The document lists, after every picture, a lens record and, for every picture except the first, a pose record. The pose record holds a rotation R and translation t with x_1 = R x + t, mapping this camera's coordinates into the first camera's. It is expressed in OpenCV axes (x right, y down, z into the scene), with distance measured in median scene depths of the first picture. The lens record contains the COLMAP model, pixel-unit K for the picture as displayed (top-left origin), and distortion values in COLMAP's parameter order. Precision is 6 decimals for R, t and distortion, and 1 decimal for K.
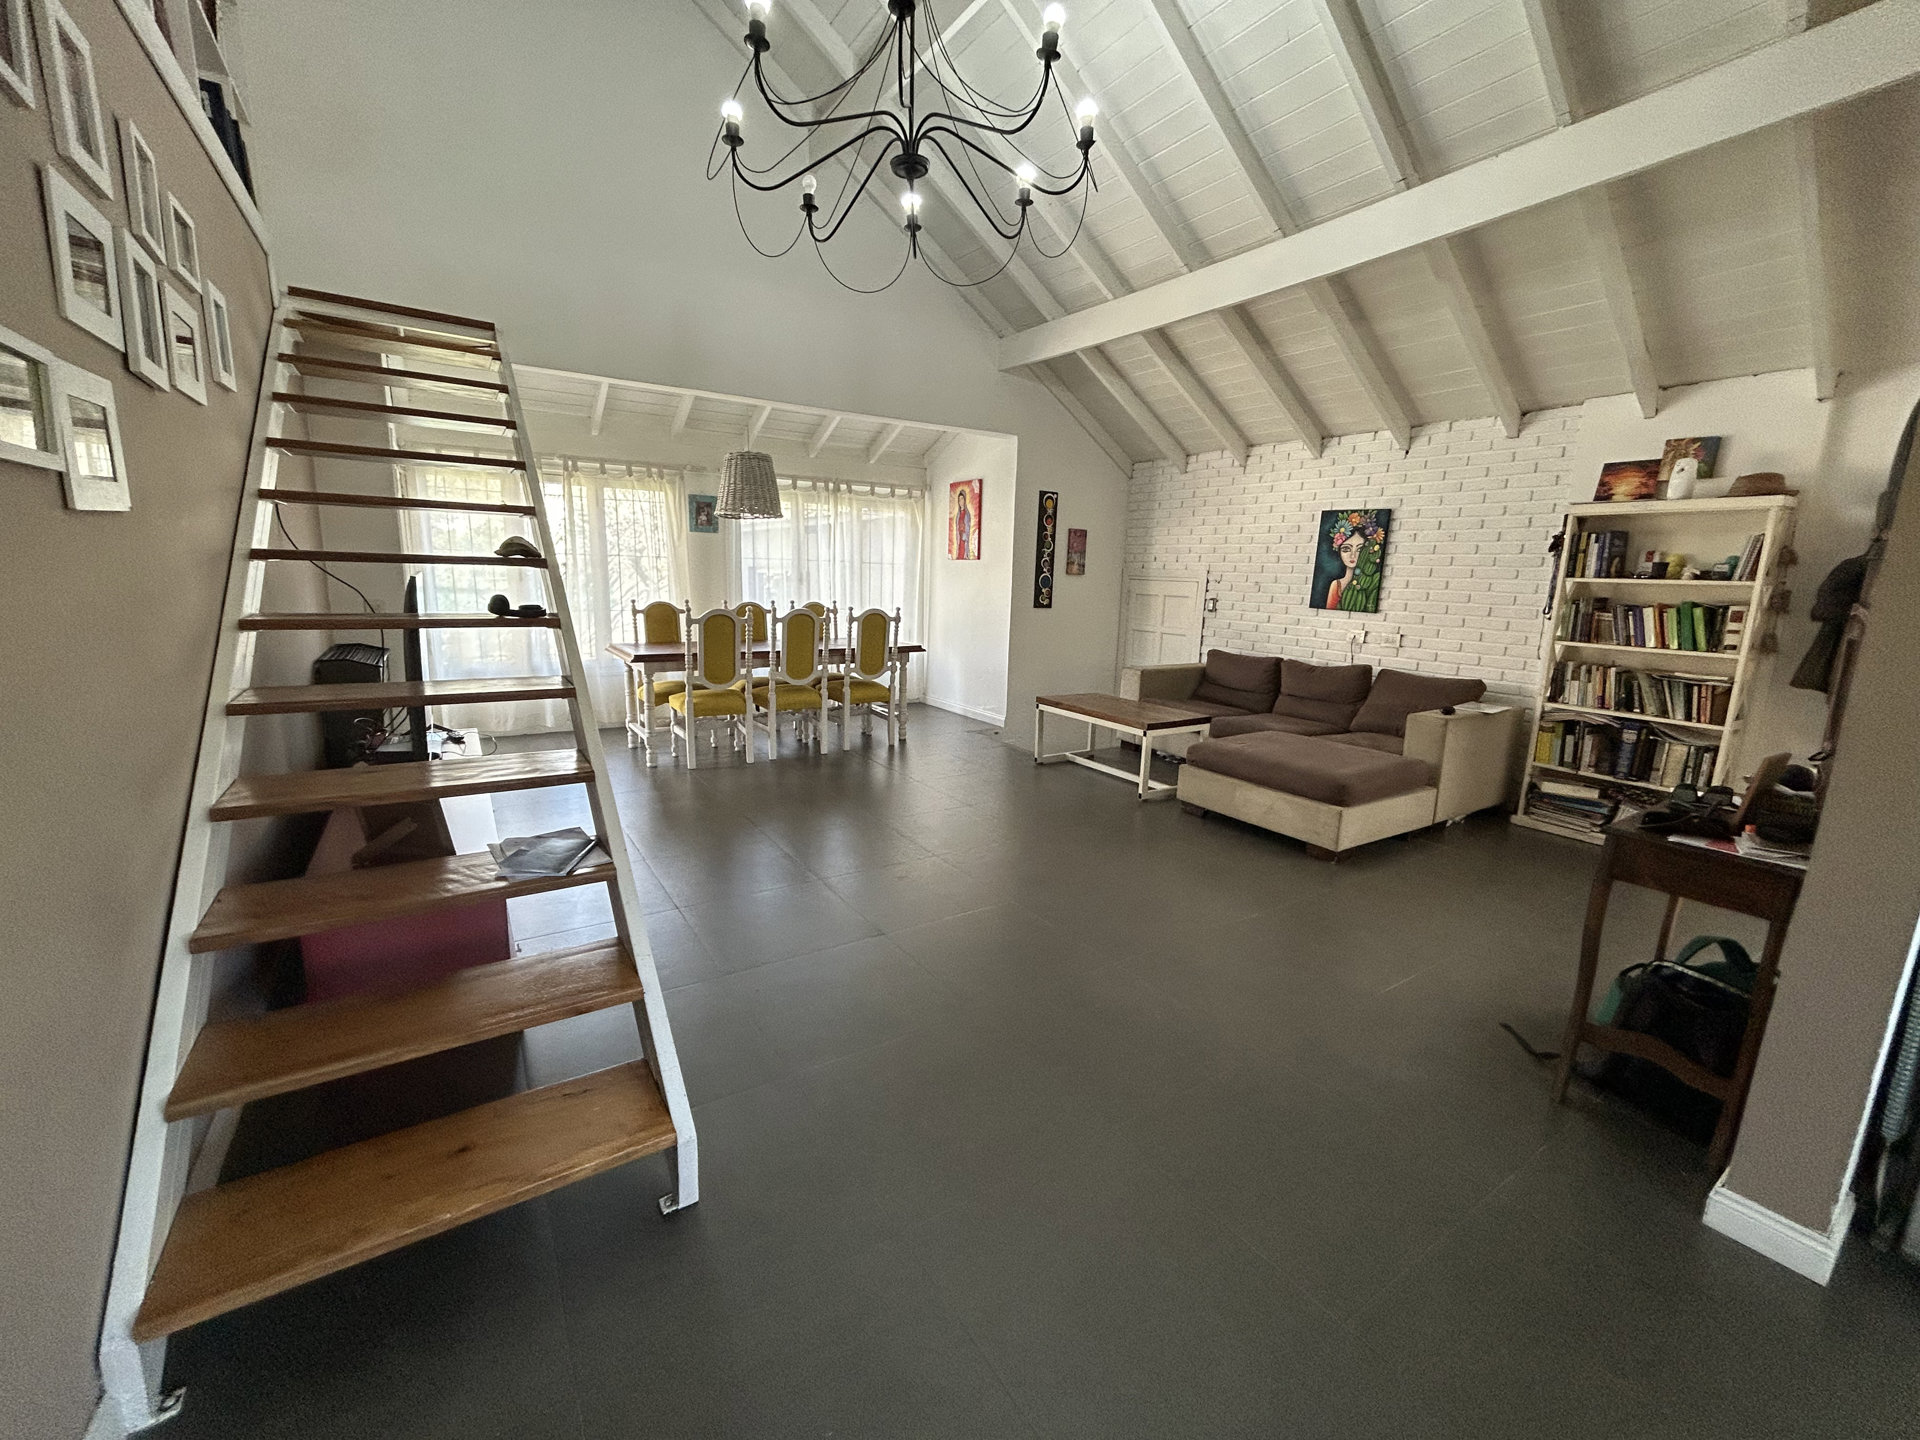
lens RADIAL K [[775.8, 0, 960.0], [0, 775.8, 720.0], [0, 0, 1]] dist [0.001472, 0.000315]
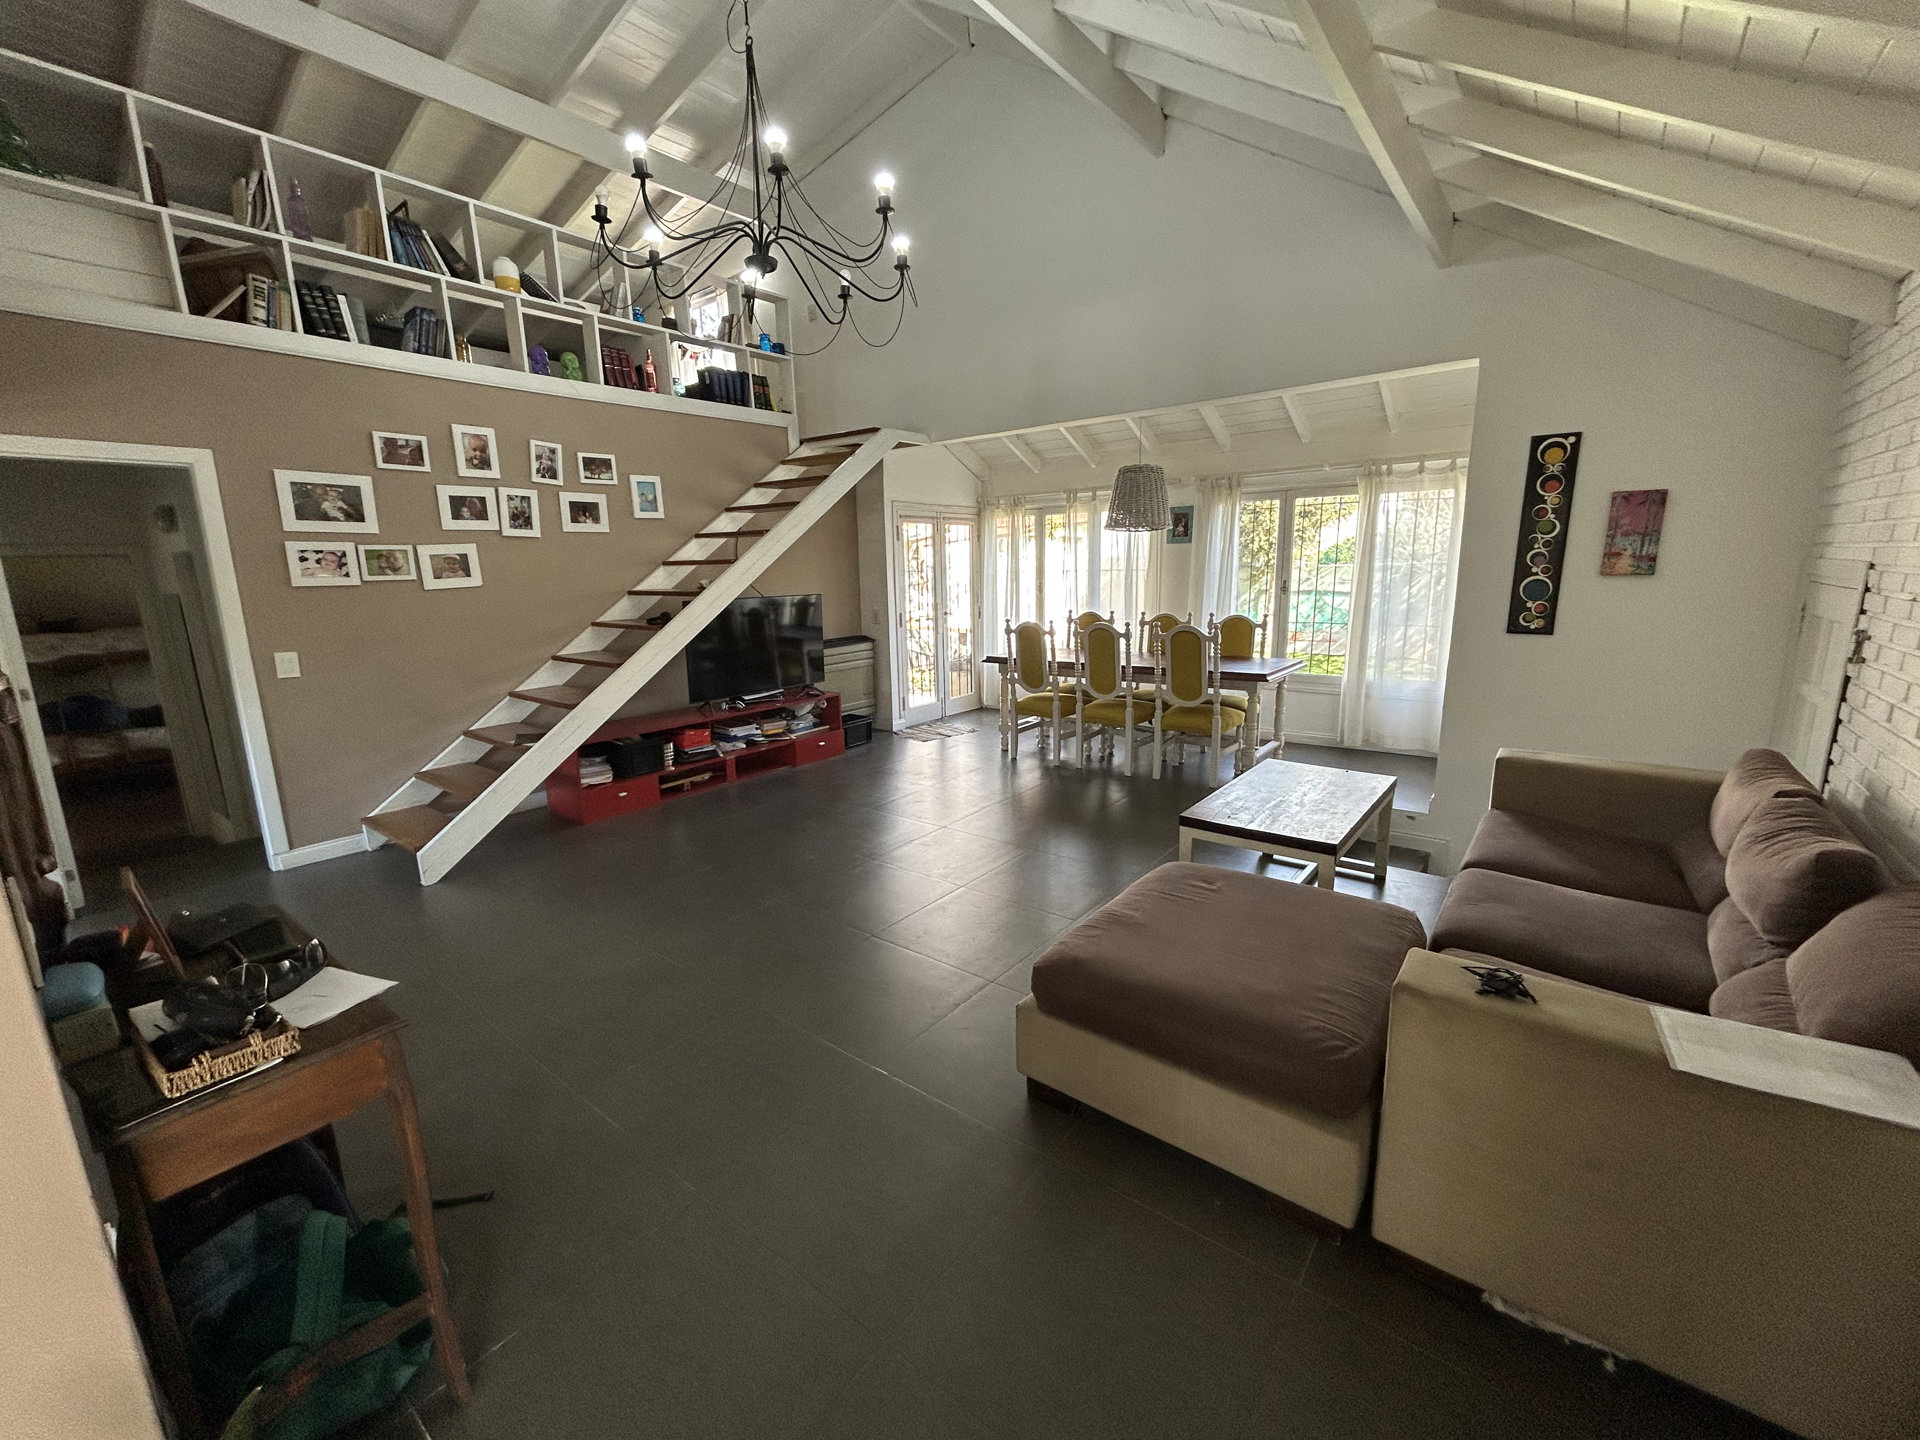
lens RADIAL K [[775.8, 0, 960.0], [0, 775.8, 720.0], [0, 0, 1]] dist [0.001472, 0.000315]
pose [[0.308968, 0.151601, -0.938912, 0.630494], [-0.156439, 0.981868, 0.107057, -0.088373], [0.938118, 0.113805, 0.327083, 0.475125]]
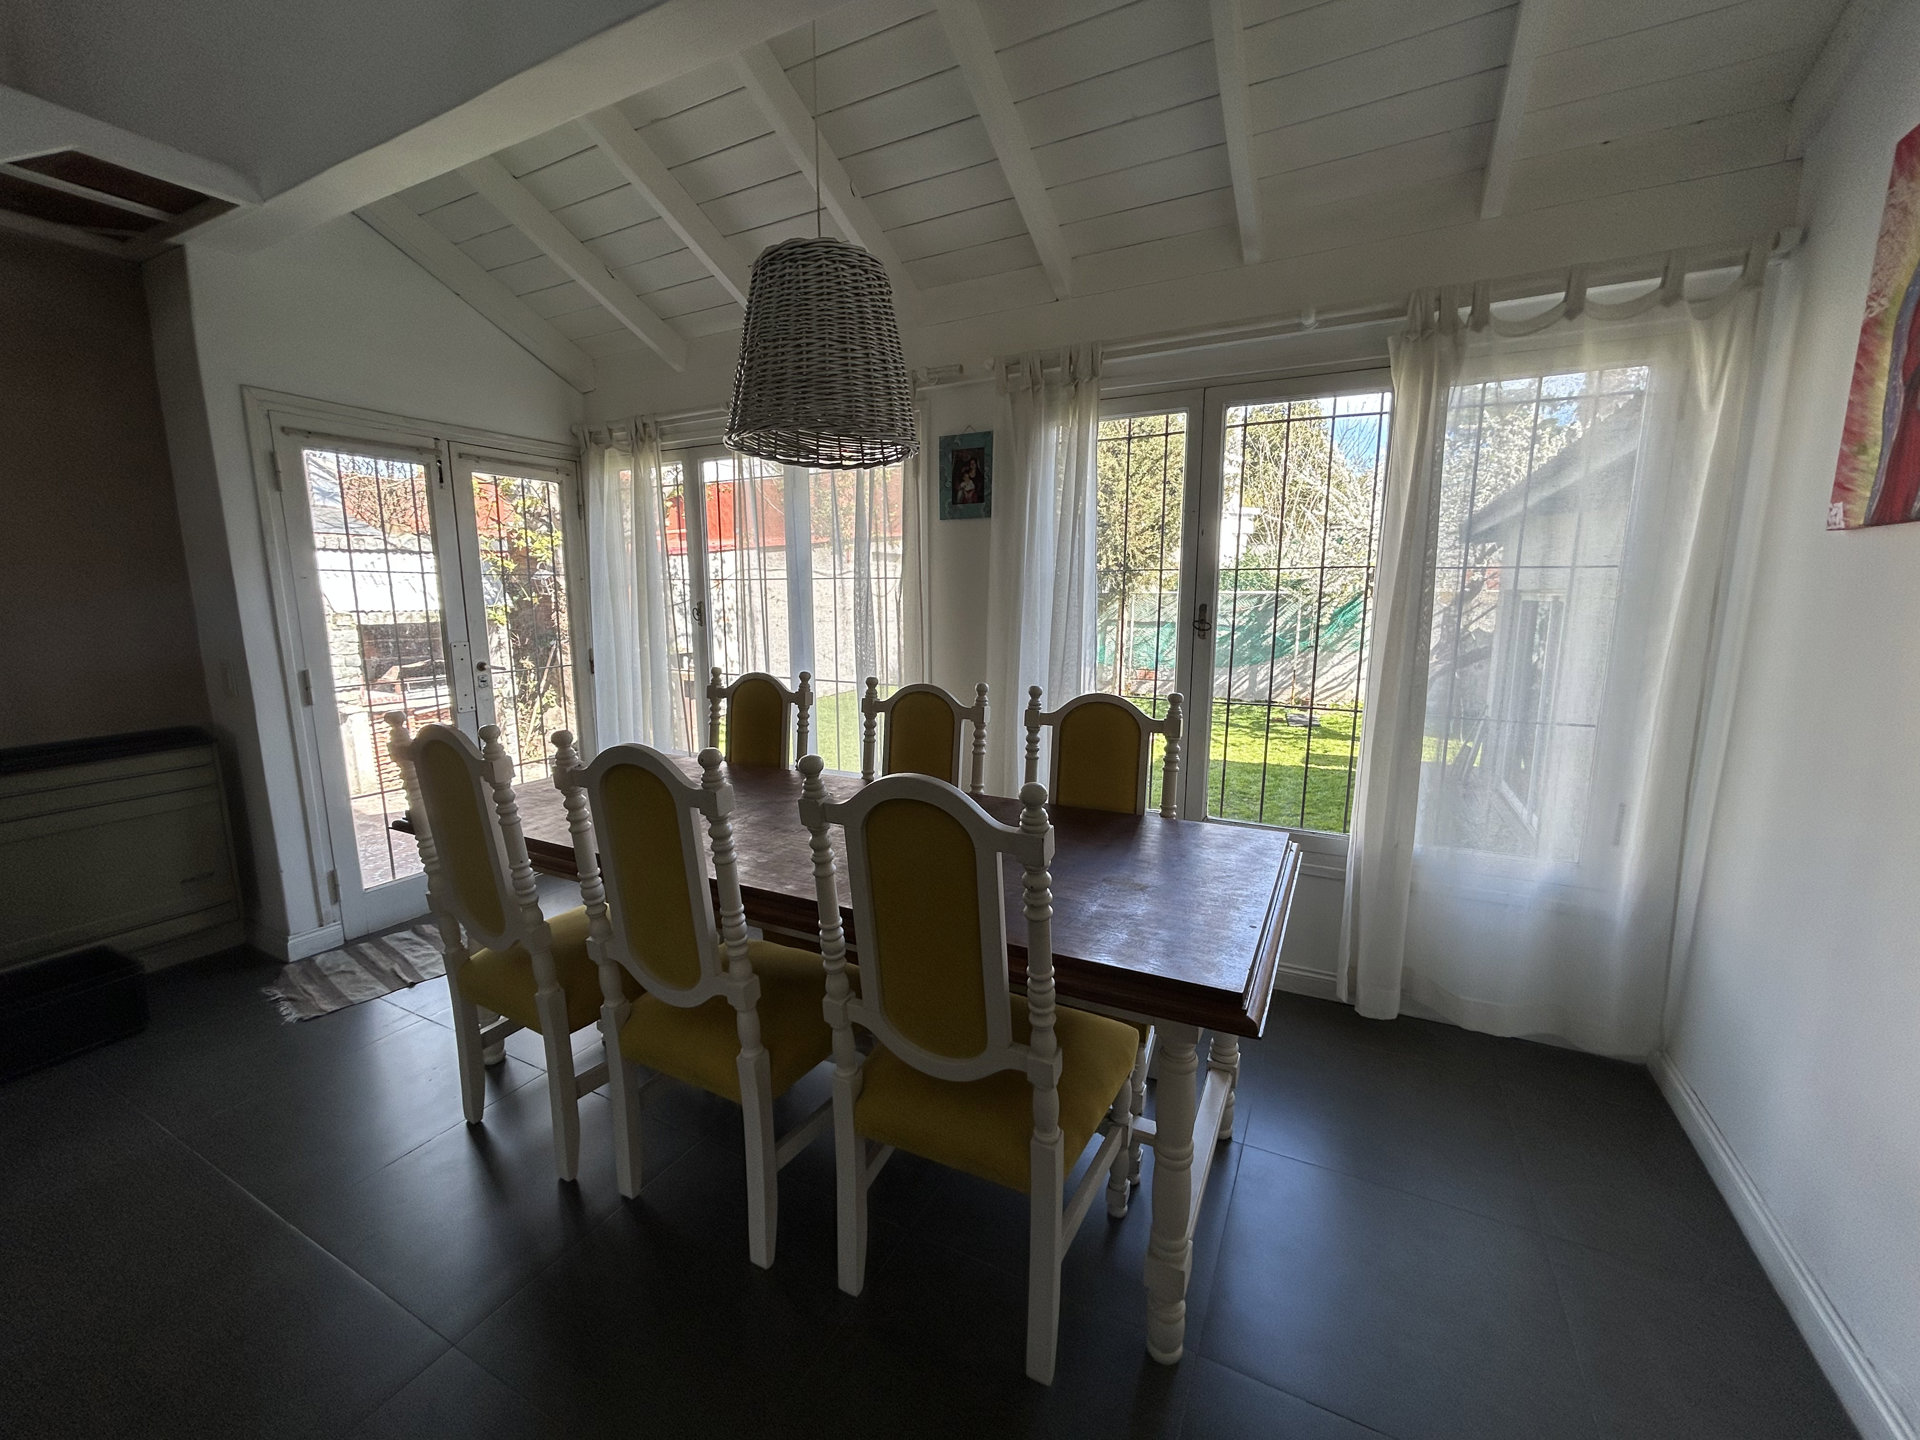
lens RADIAL K [[775.8, 0, 960.0], [0, 775.8, 720.0], [0, 0, 1]] dist [0.001472, 0.000315]
pose [[0.480934, 0.118024, -0.868777, 0.075573], [-0.157526, 0.986405, 0.046801, -0.165101], [0.862490, 0.114347, 0.492987, 0.880692]]
